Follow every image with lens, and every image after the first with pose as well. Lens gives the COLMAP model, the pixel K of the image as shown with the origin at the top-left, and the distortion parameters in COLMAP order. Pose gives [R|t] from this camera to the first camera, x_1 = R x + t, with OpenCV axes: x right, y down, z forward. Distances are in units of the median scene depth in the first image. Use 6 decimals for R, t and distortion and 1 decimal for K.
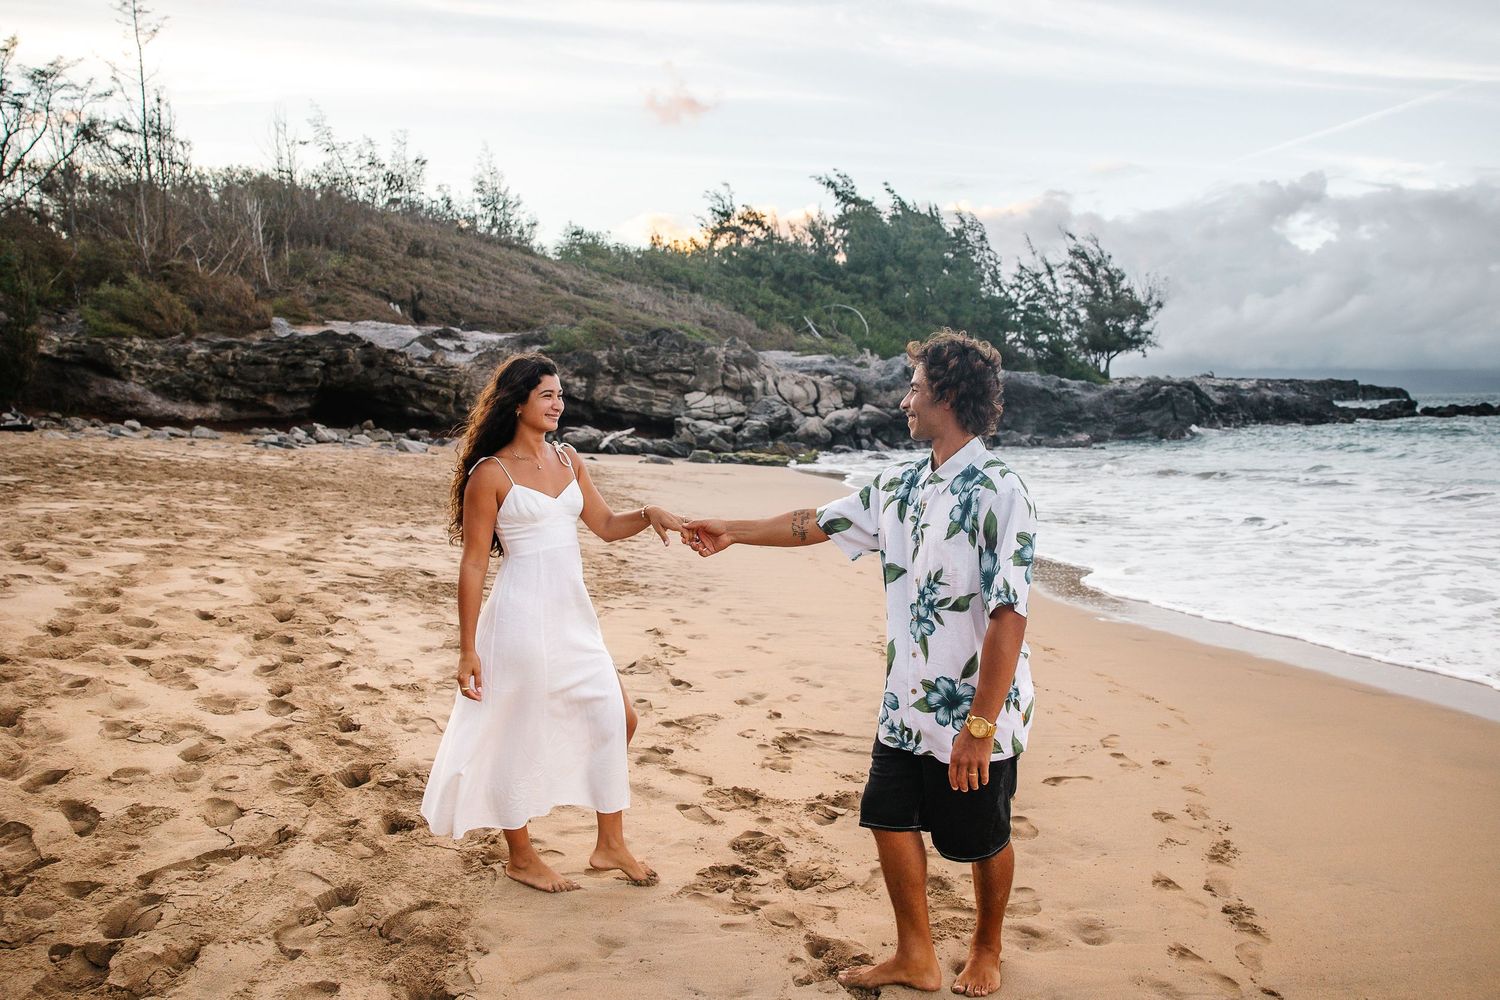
lens RADIAL K [[1195.0, 0, 778.3], [0, 1195.0, 514.7], [0, 0, 1]] dist [-0.021176, 0.032077]
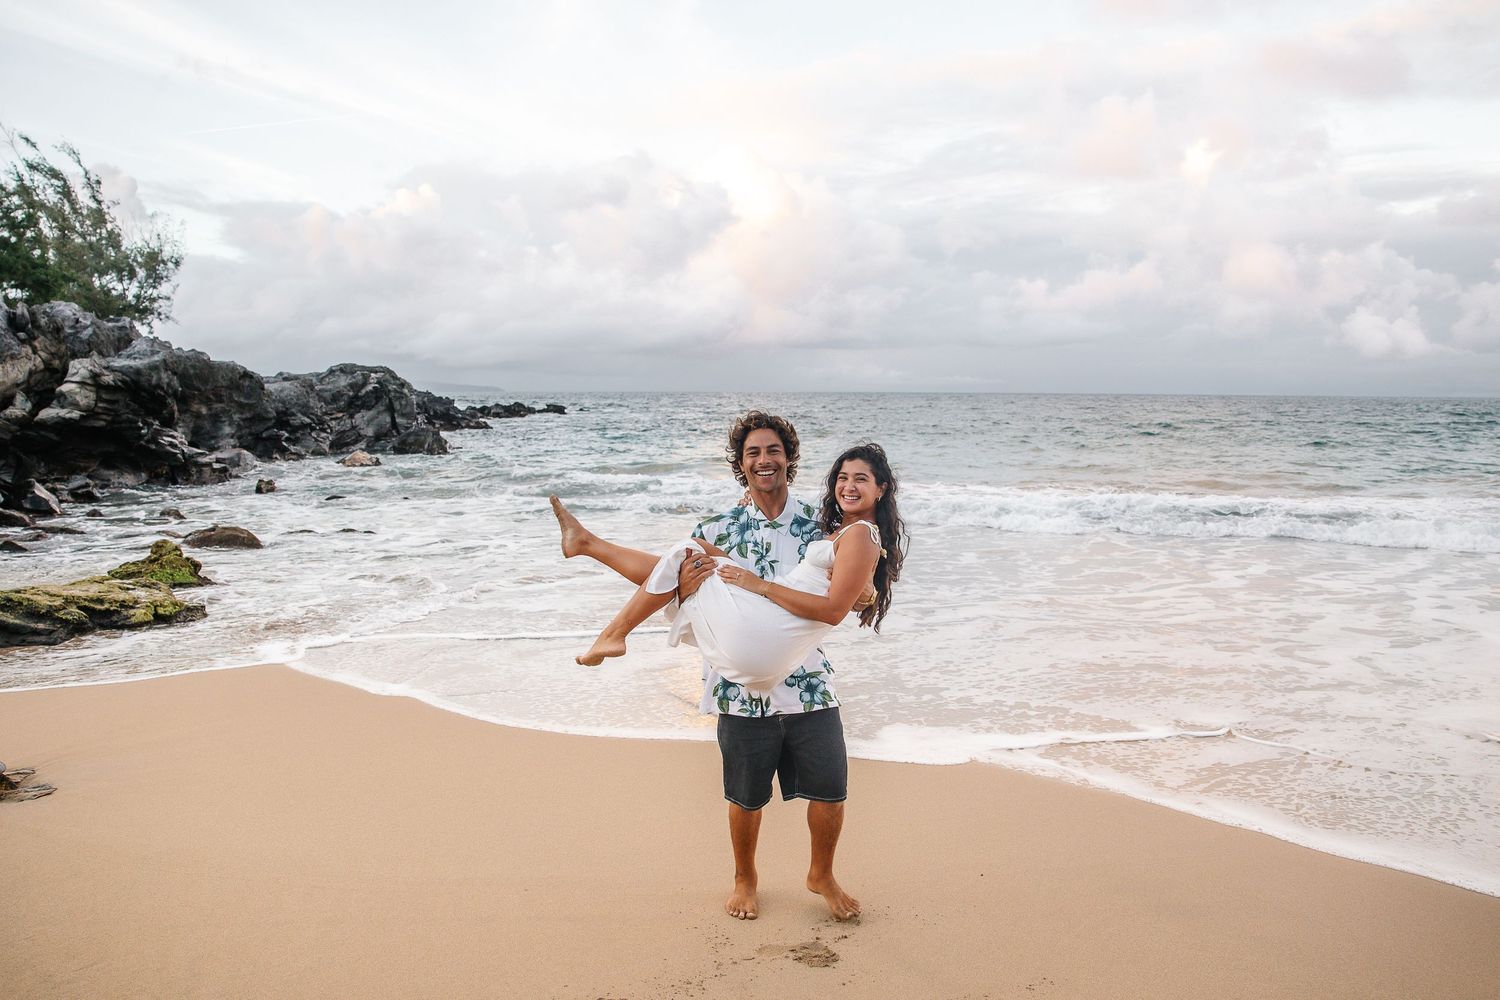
lens RADIAL K [[1195.0, 0, 765.3], [0, 1195.0, 499.4], [0, 0, 1]] dist [-0.021176, 0.032077]
pose [[0.573882, -0.058051, 0.816878, -0.095921], [0.069396, 0.997344, 0.022122, -0.041164], [-0.815993, 0.043993, 0.576386, 0.481793]]
